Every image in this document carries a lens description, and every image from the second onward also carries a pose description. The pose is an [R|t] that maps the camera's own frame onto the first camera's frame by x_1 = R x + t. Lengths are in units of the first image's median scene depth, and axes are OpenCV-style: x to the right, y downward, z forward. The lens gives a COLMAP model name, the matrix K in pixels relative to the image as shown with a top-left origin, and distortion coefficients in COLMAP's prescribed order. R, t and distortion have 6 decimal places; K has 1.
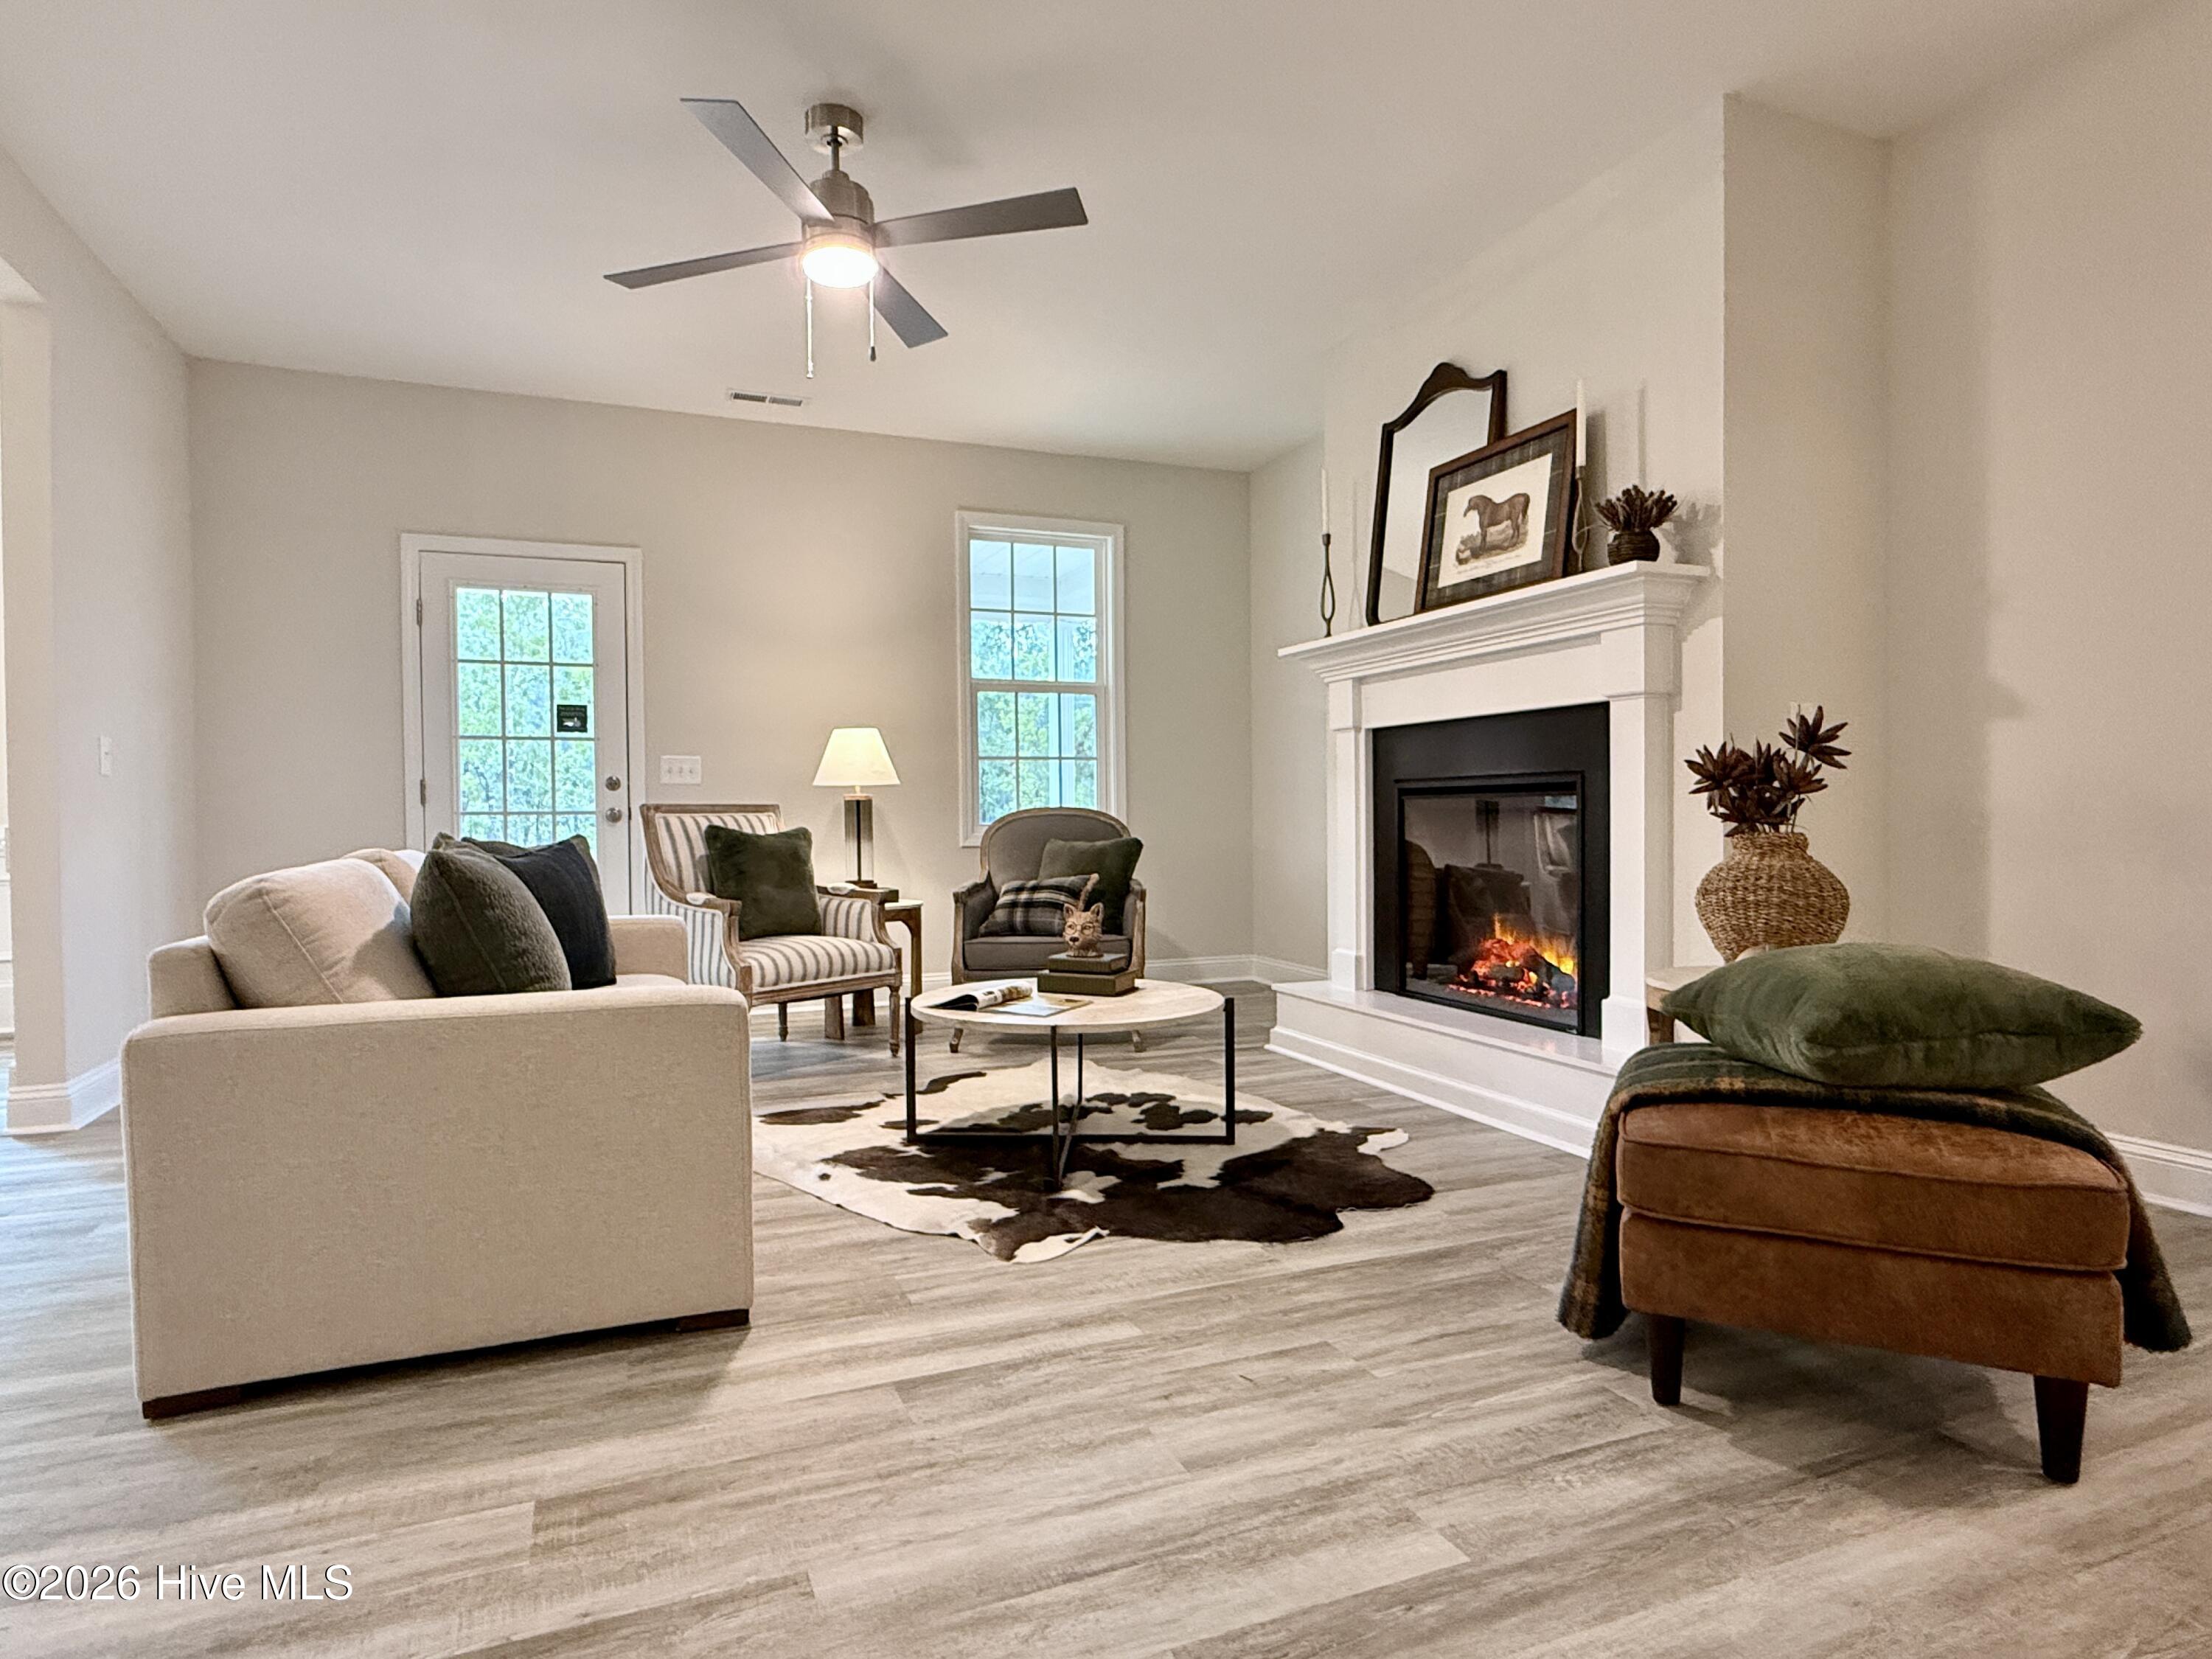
lens RADIAL K [[1207.6, 0, 1106.3], [0, 1207.6, 834.2], [0, 0, 1]] dist [-0.000212, -0.000547]
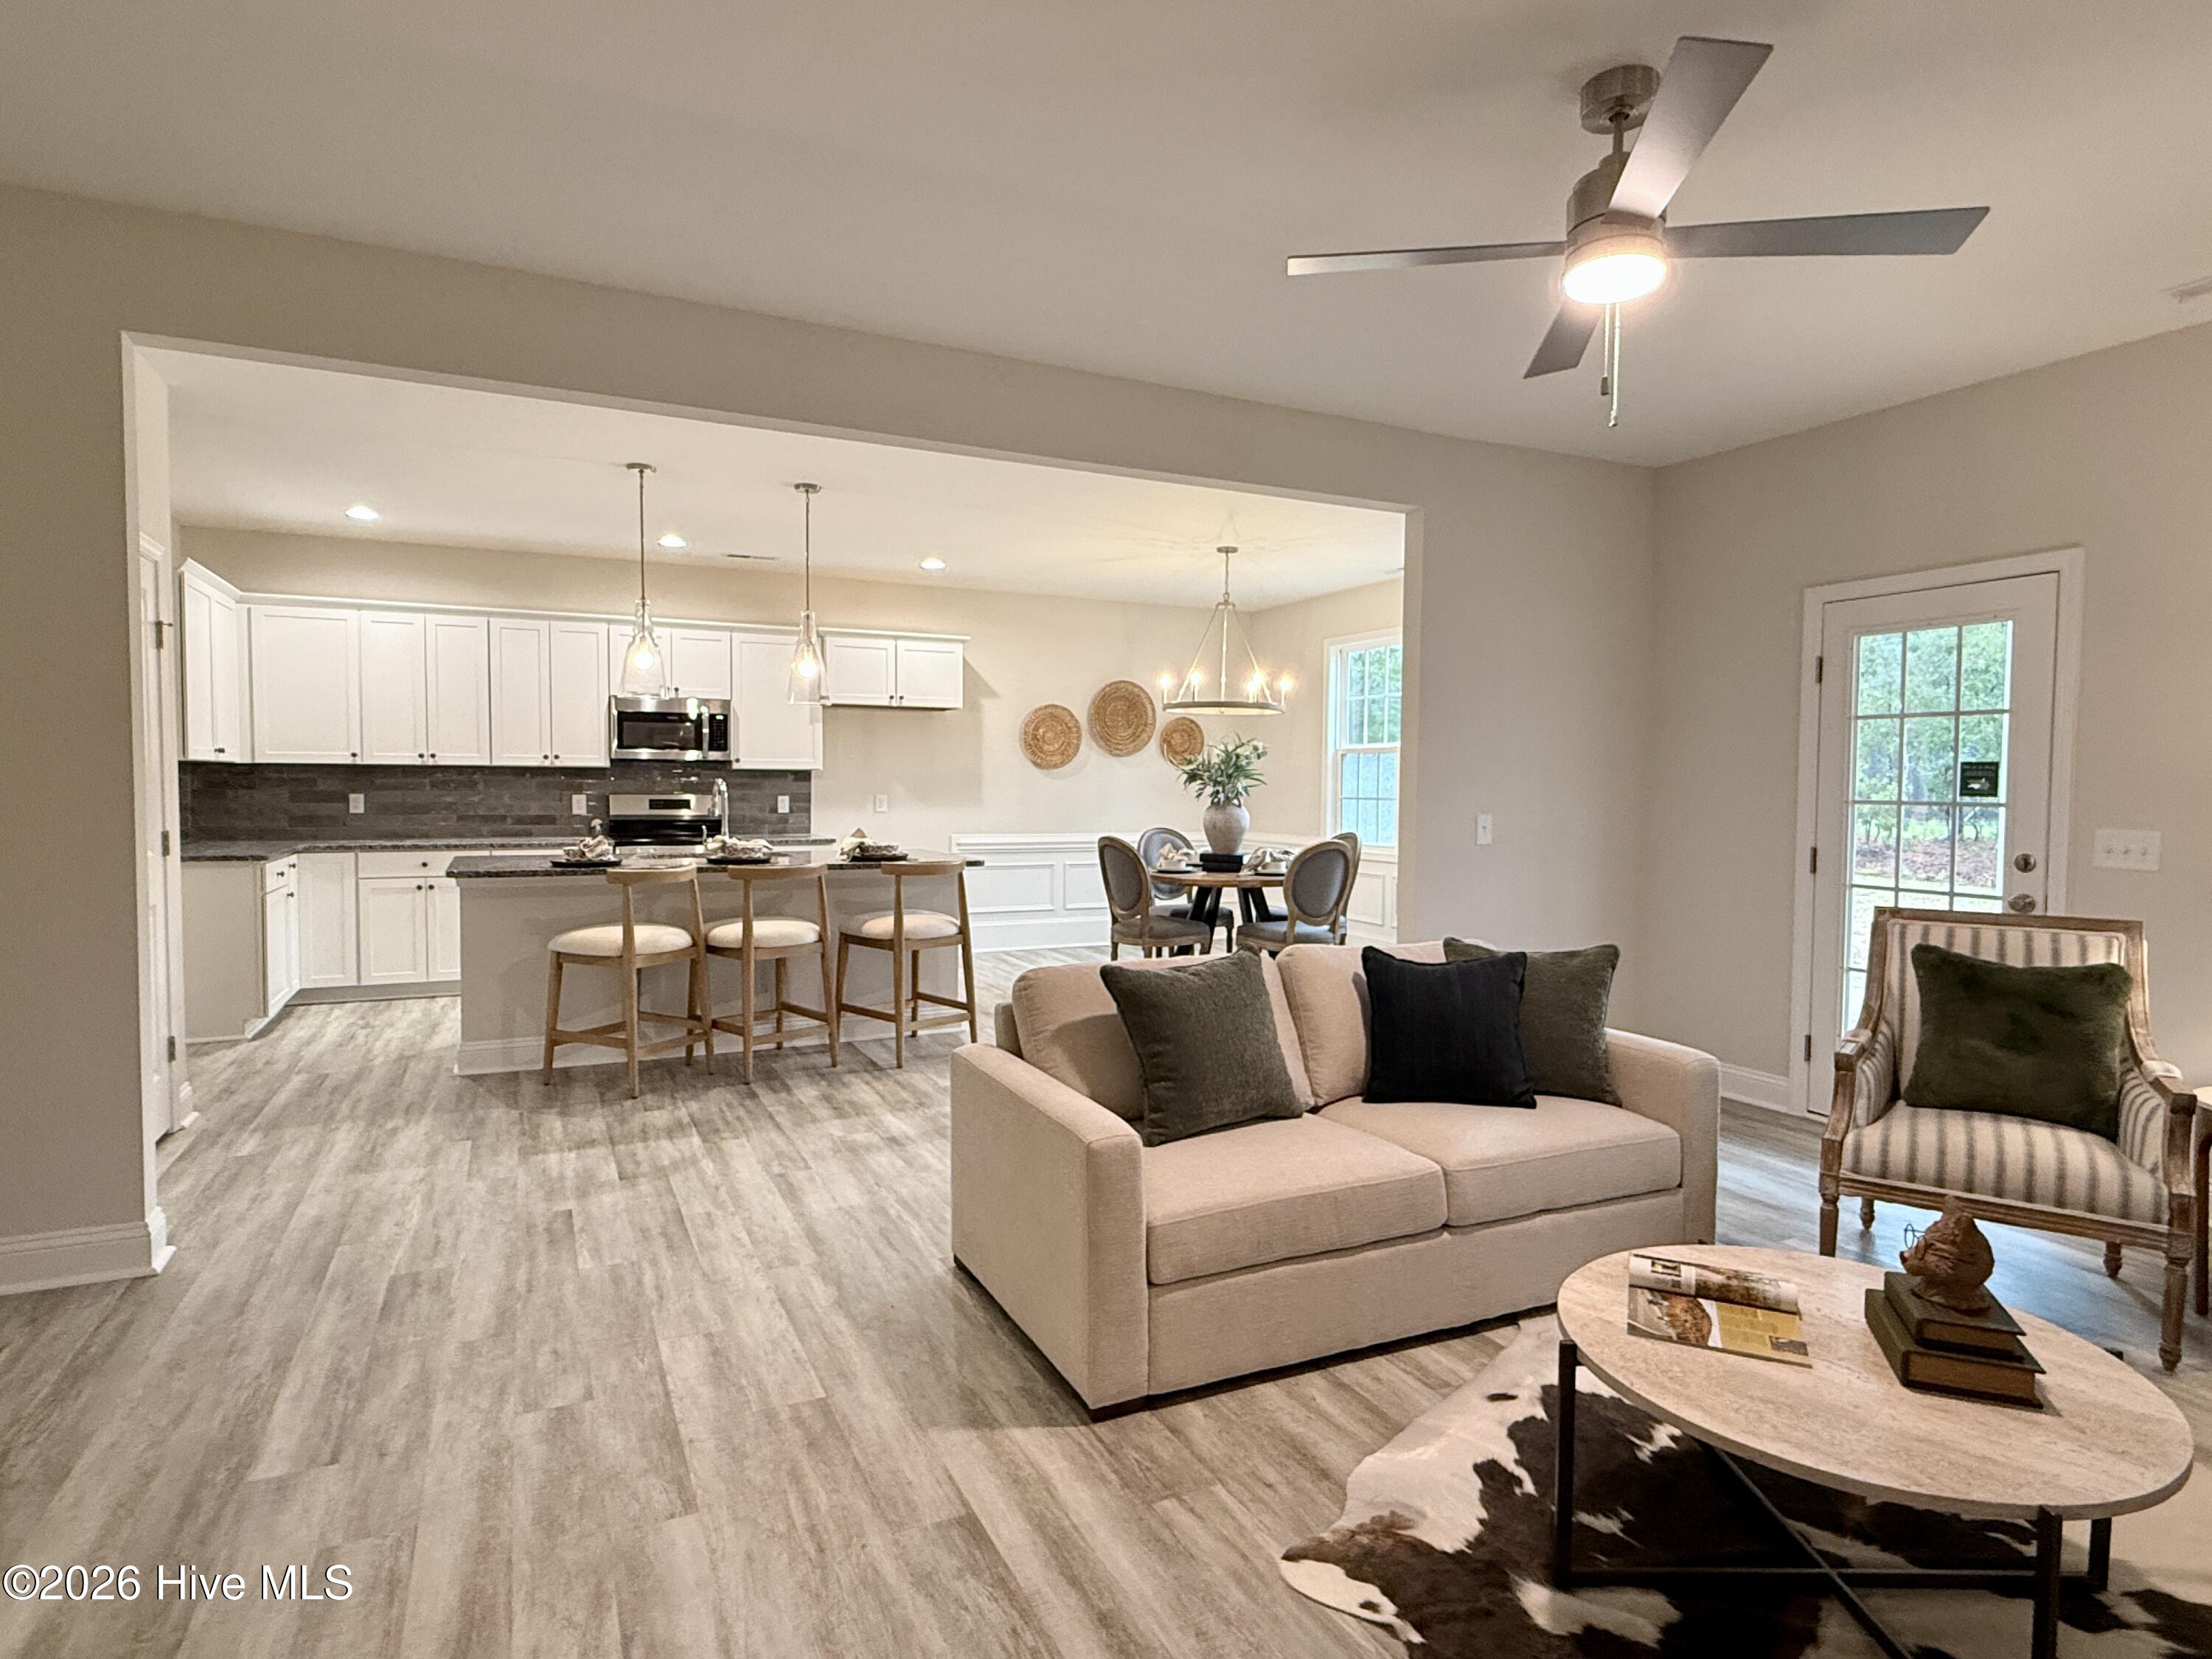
lens RADIAL K [[1207.6, 0, 1106.3], [0, 1207.6, 834.2], [0, 0, 1]] dist [-0.000212, -0.000547]
pose [[0.057455, 0.053685, -0.996904, 0.528969], [-0.028701, 0.998229, 0.052102, -0.136789], [0.997935, 0.025619, 0.058894, 0.604349]]
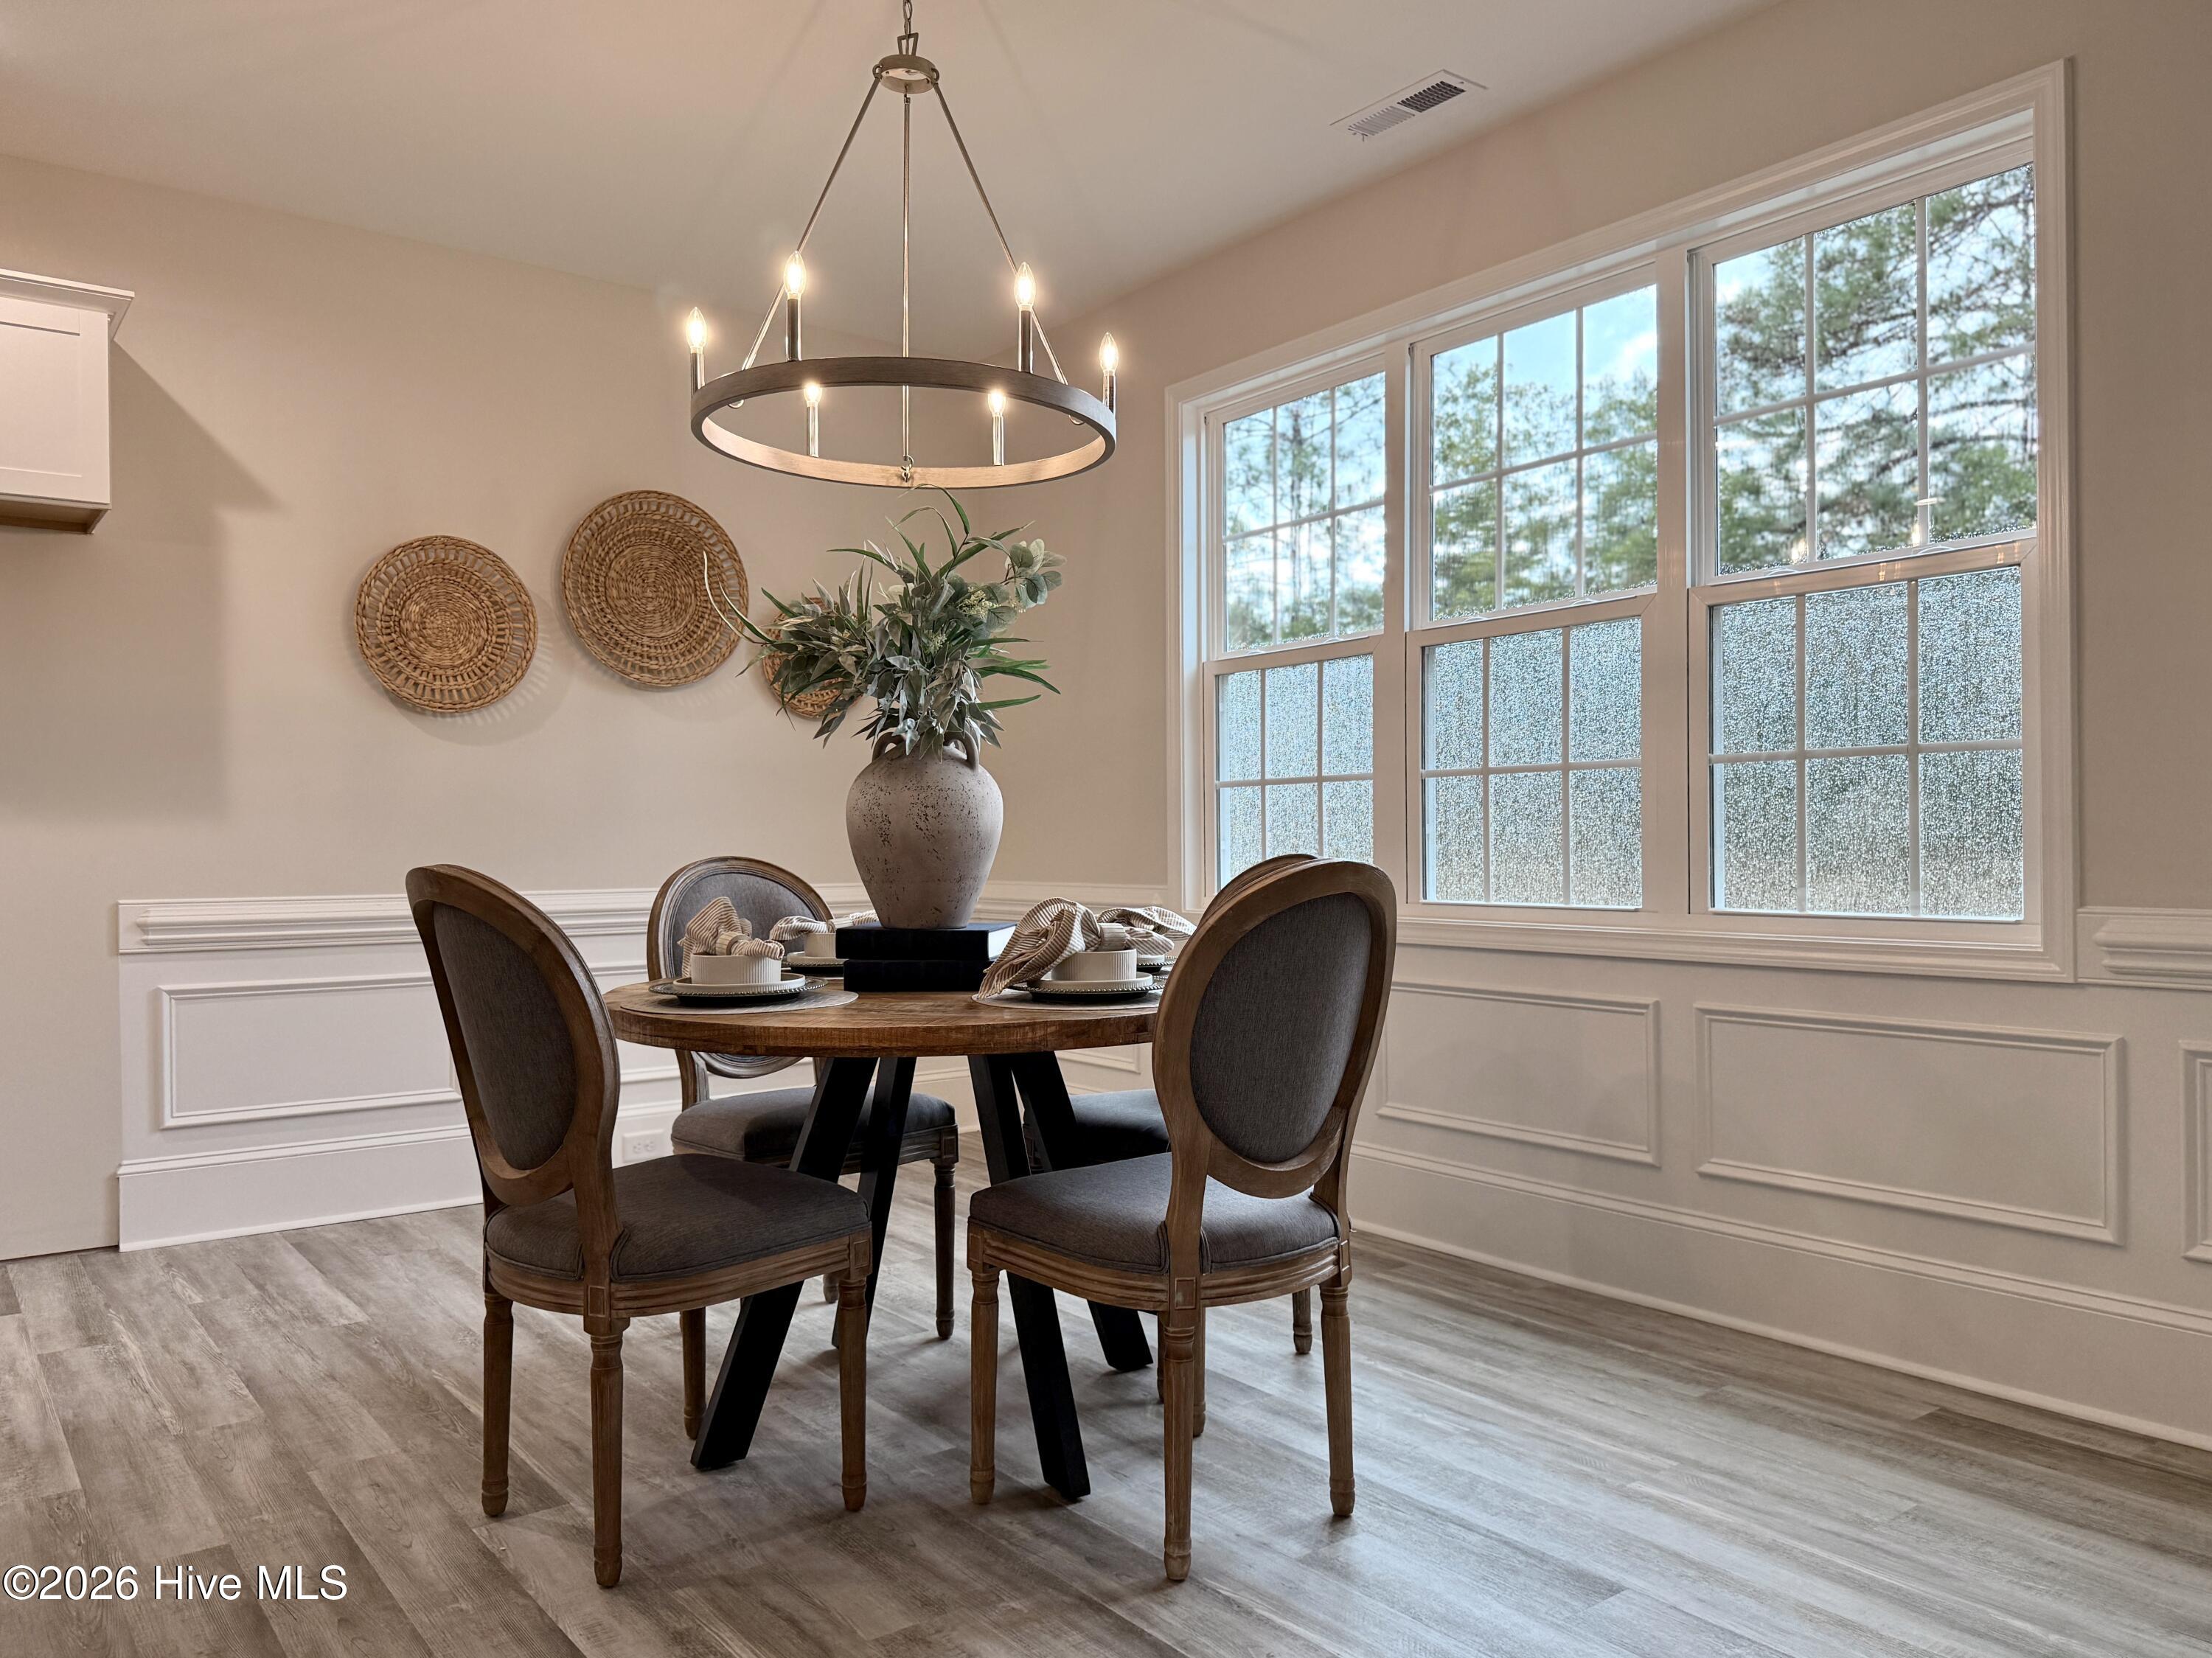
lens RADIAL K [[1634.0, 0, 1106.0], [0, 1634.0, 829.0], [0, 0, 1]] dist [0.031614, -0.000116]
pose [[0.254546, -0.004154, -0.967052, -0.795770], [-0.014335, 0.999865, -0.008068, -0.038928], [0.966954, 0.015916, 0.254452, 0.824617]]
